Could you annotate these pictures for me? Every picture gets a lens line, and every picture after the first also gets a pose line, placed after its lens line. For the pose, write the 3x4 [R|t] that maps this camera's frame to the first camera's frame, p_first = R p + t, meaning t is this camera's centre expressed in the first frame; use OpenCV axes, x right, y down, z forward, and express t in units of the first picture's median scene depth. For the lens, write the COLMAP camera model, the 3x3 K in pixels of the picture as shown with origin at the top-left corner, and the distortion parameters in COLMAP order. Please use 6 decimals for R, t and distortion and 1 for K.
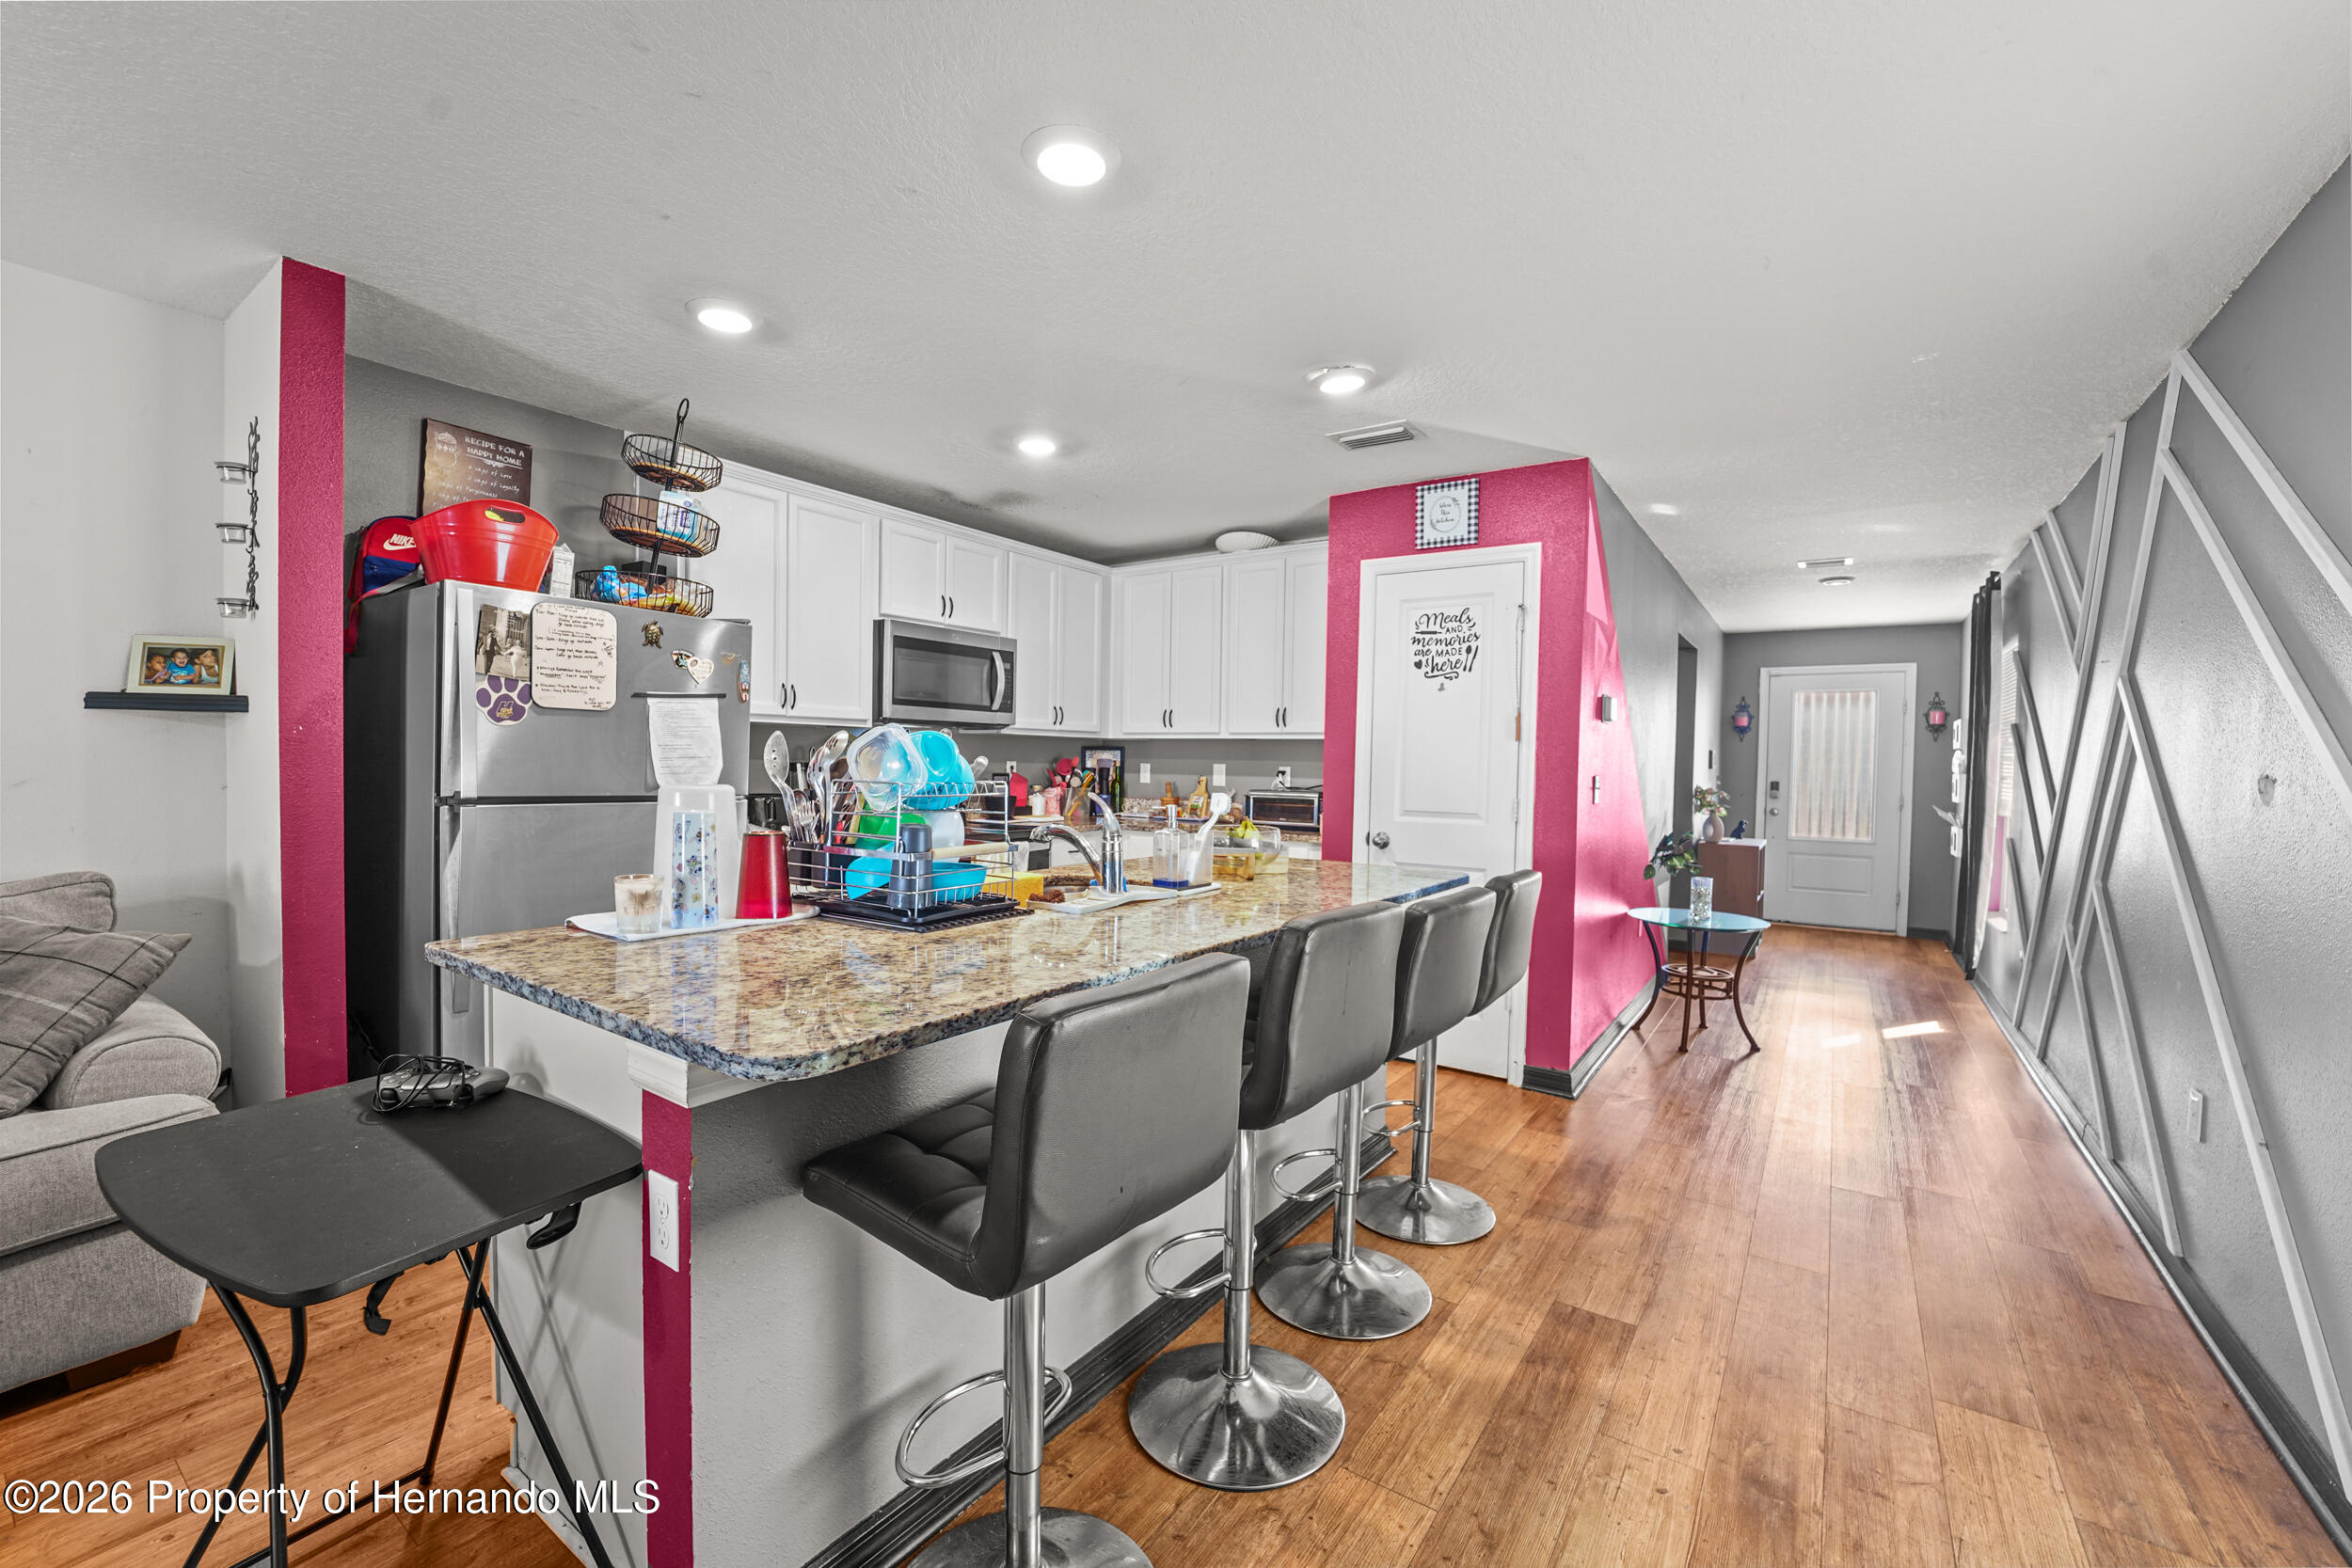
lens RADIAL K [[977.6, 0, 1176.0], [0, 977.6, 784.0], [0, 0, 1]] dist [-0.000233, -0.000016]
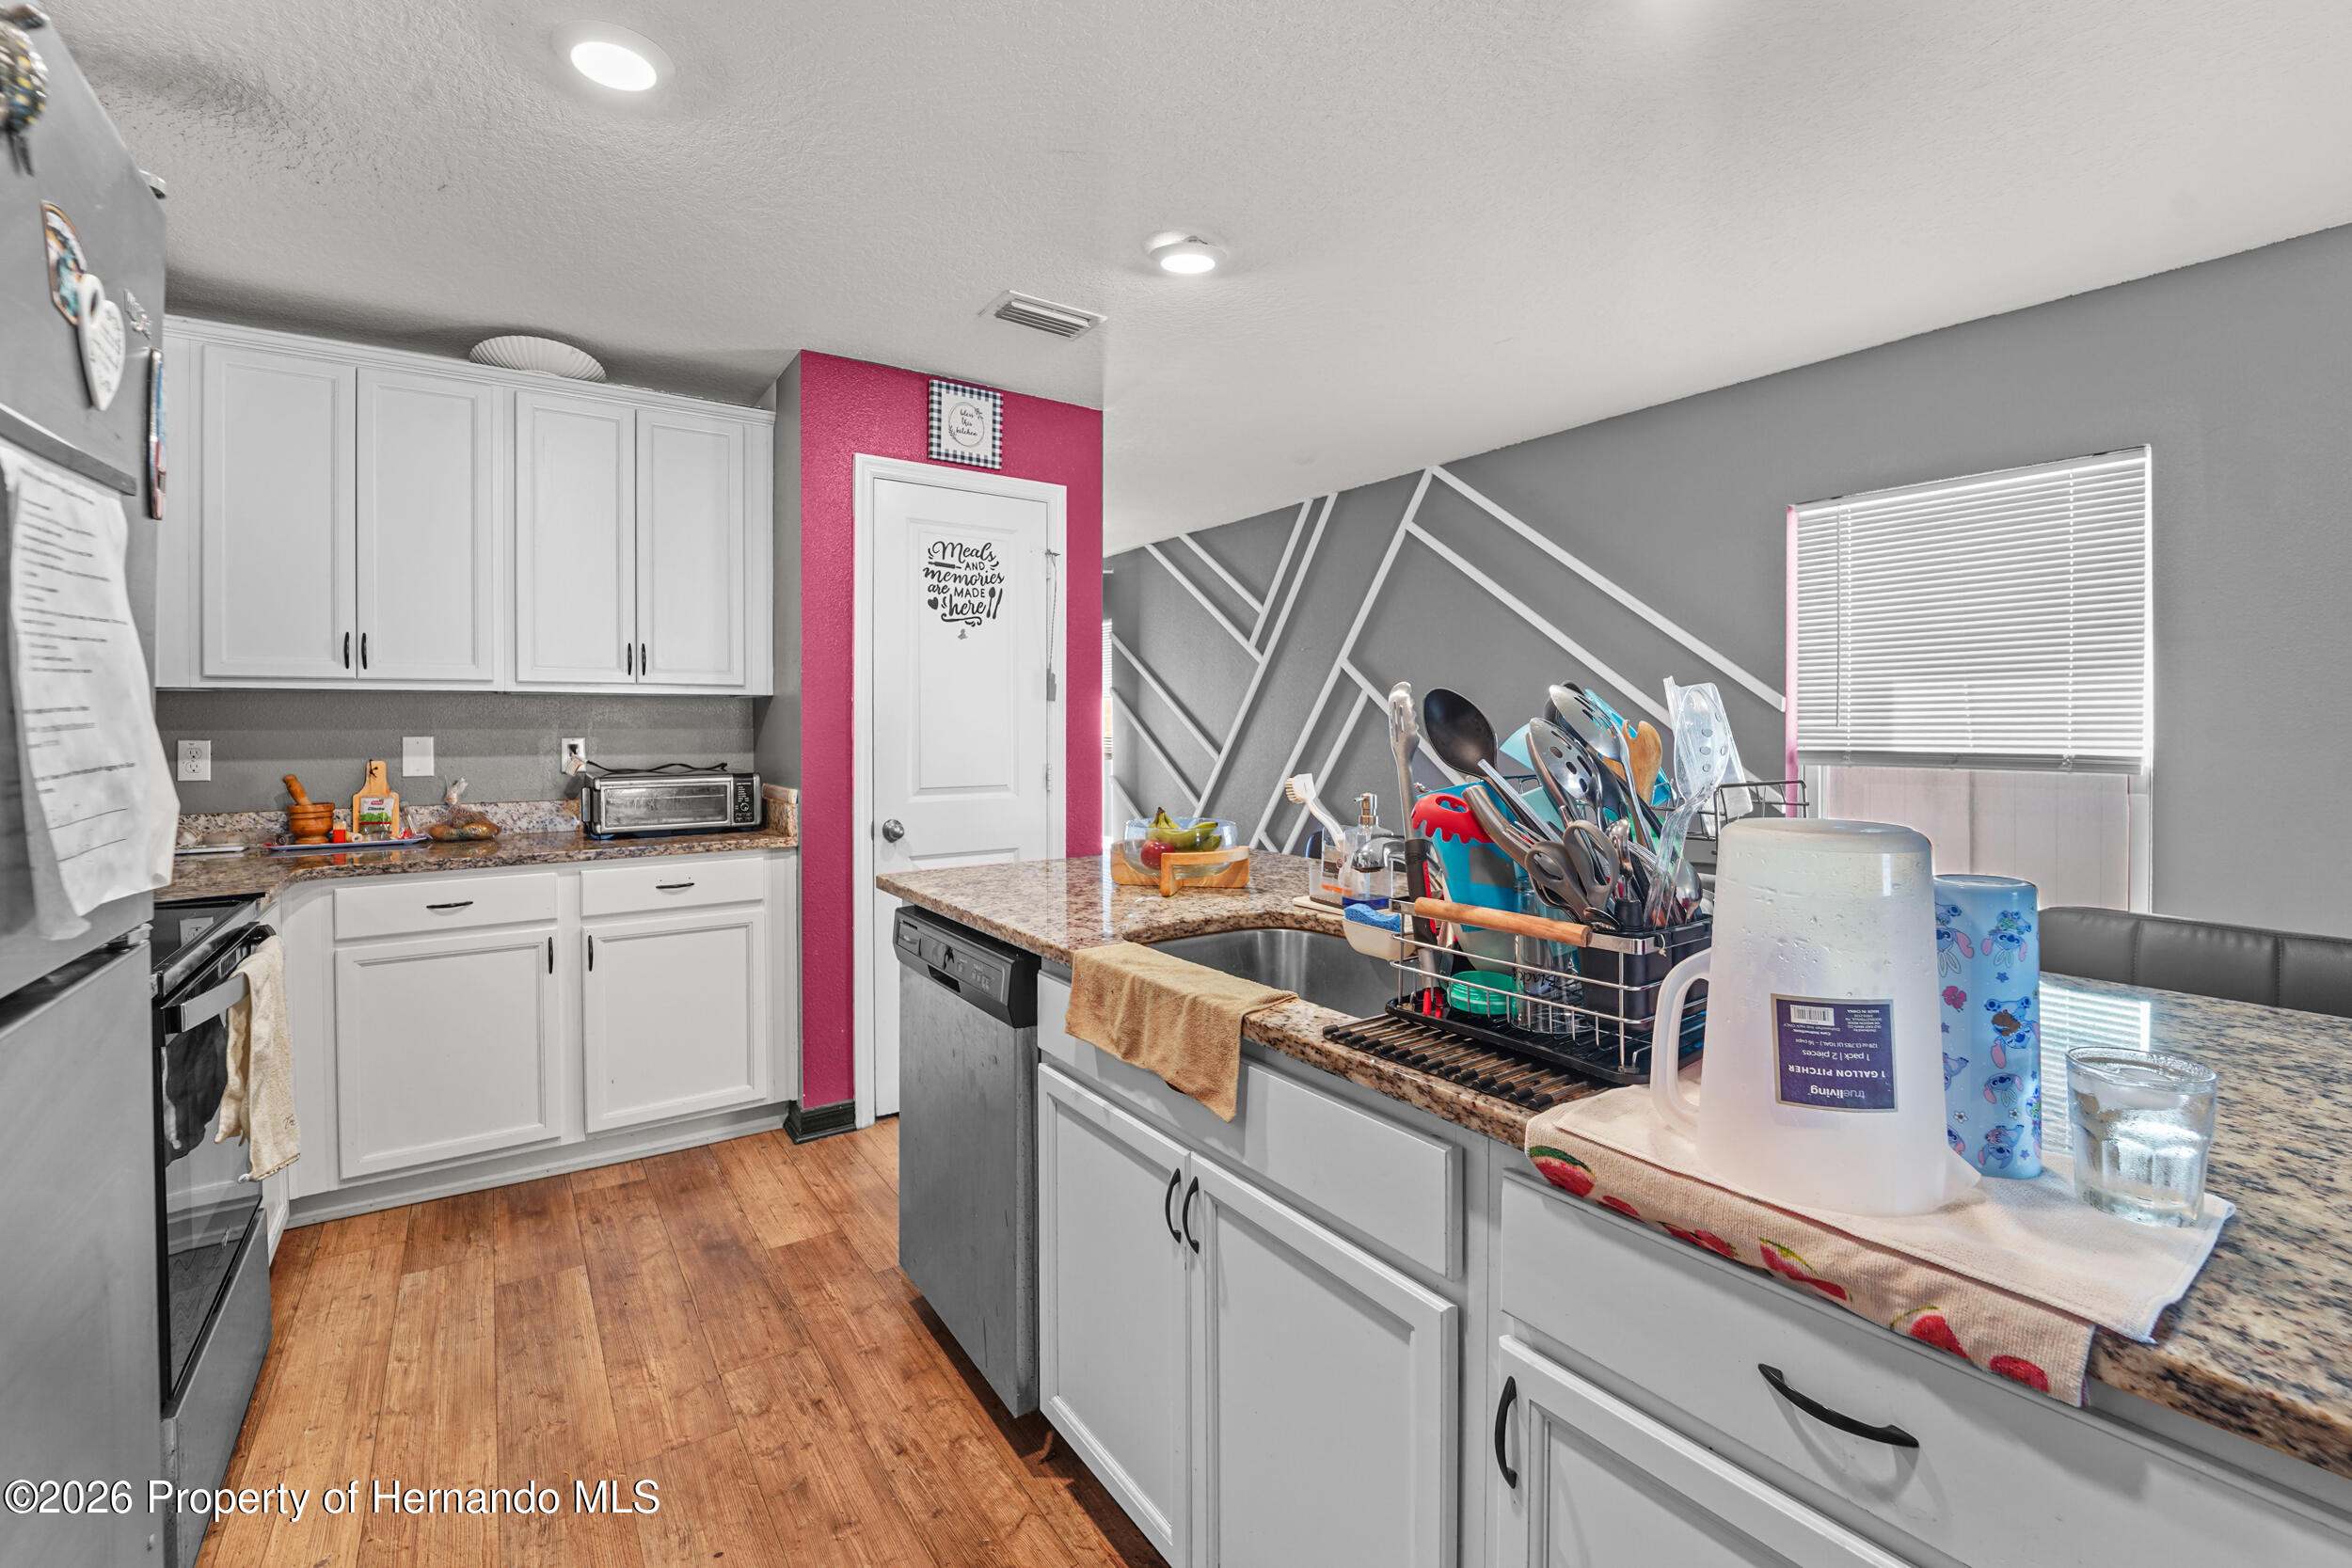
lens RADIAL K [[980.8, 0, 1171.9], [0, 980.8, 730.1], [0, 0, 1]] dist [-0.000853, -0.000059]
pose [[0.354964, -0.020855, 0.934647, -0.435358], [0.034079, 0.999375, 0.009357, -0.020206], [-0.934259, 0.028530, 0.355453, 0.543928]]
